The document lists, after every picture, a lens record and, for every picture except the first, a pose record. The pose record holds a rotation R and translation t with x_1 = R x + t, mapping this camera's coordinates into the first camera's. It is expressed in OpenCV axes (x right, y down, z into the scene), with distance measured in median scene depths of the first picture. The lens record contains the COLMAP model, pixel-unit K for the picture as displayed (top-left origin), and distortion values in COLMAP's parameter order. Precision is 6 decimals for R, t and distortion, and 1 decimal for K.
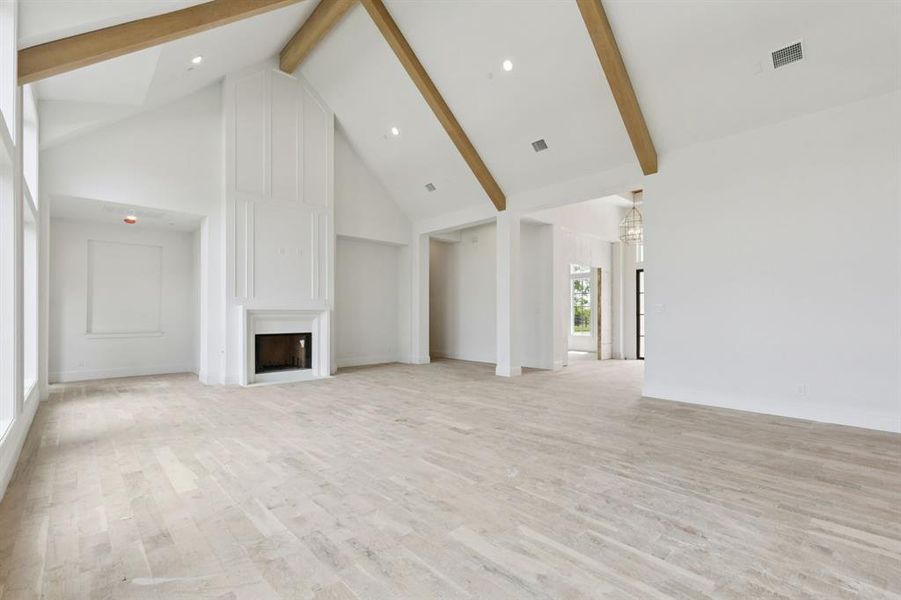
lens RADIAL K [[403.5, 0, 449.5], [0, 403.5, 314.3], [0, 0, 1]] dist [0.001994, 0.000189]
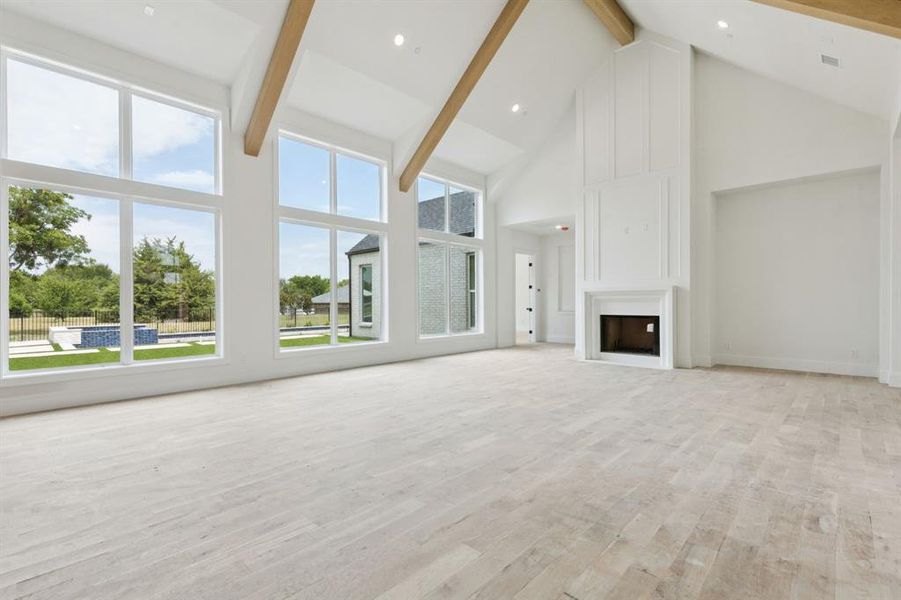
lens RADIAL K [[409.9, 0, 451.8], [0, 409.9, 306.4], [0, 0, 1]] dist [0.002323, 0.000422]
pose [[0.077226, 0.008949, -0.996973, 0.578647], [0.005684, 0.999940, 0.009416, 0.015313], [0.996997, -0.006394, 0.077171, 0.537056]]
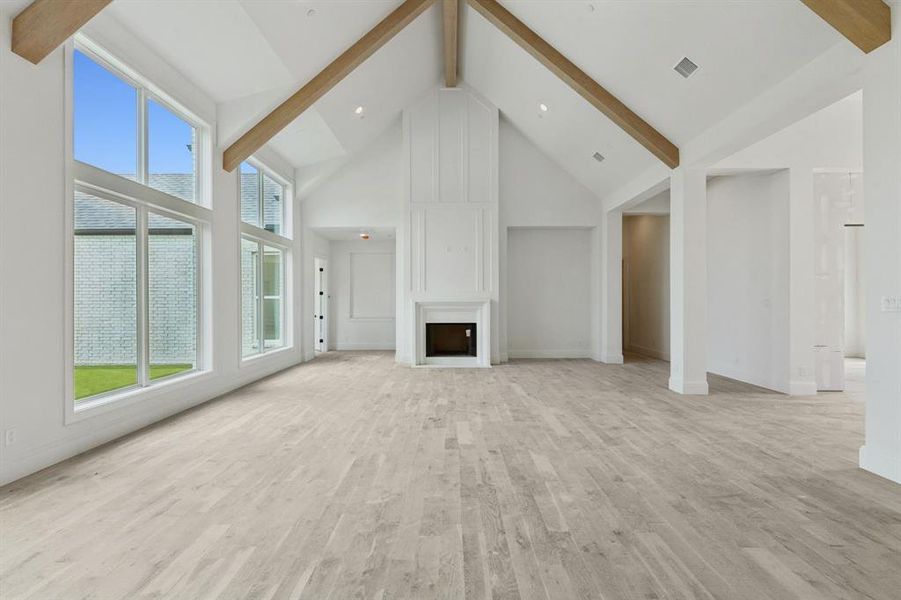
lens RADIAL K [[403.4, 0, 450.5], [0, 403.4, 300.0], [0, 0, 1]] dist [0.002383, 0.000819]
pose [[0.734410, -0.002136, -0.678703, 0.368089], [0.002946, 0.999996, 0.000041, -0.017090], [0.678700, -0.002030, 0.734413, 0.197049]]
